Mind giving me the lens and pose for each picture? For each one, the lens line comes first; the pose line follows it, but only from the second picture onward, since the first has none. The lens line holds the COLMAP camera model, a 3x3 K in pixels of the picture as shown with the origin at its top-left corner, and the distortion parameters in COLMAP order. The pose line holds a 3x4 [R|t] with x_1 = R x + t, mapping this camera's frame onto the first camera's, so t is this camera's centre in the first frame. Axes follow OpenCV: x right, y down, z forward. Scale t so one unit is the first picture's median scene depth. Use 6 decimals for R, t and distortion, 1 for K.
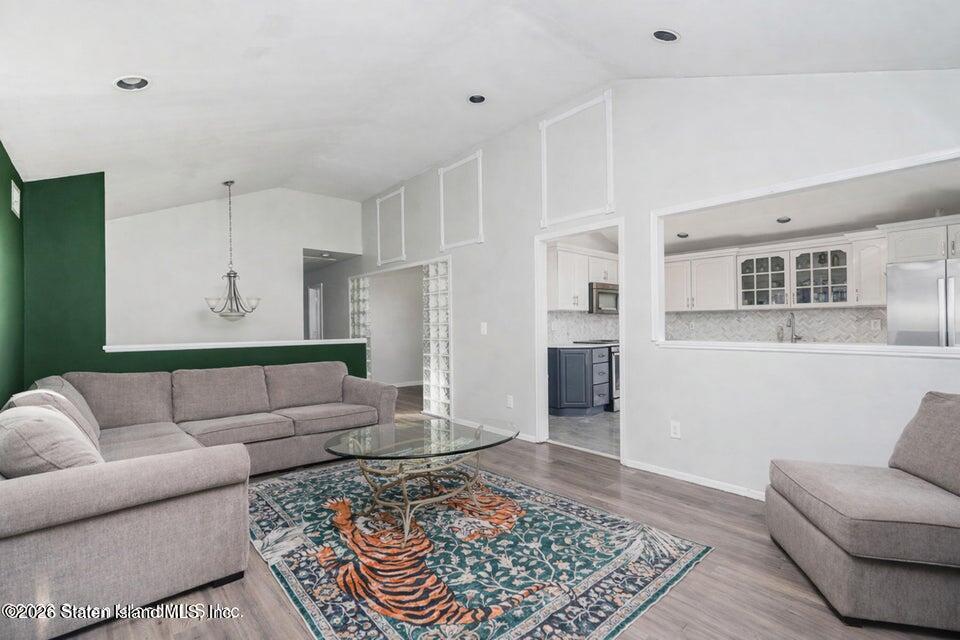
lens RADIAL K [[422.3, 0, 482.9], [0, 422.3, 321.9], [0, 0, 1]] dist [-0.003724, -0.000284]
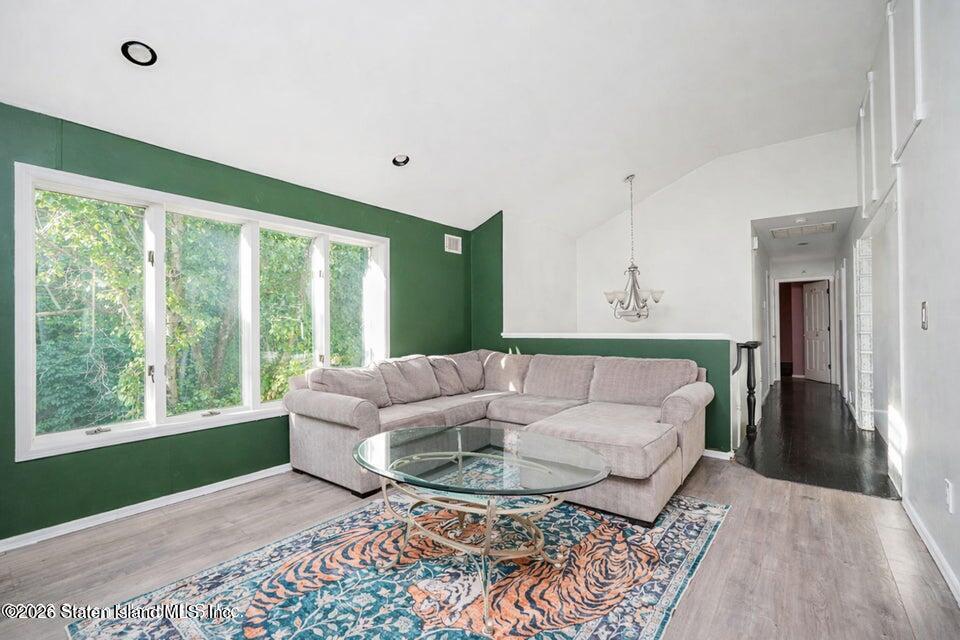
lens RADIAL K [[422.3, 0, 481.9], [0, 422.3, 321.6], [0, 0, 1]] dist [-0.003724, -0.000284]
pose [[0.191111, -0.002351, -0.981566, 0.799947], [0.008670, 0.999962, -0.000707, 0.030124], [0.981530, -0.008375, 0.191124, 1.048157]]
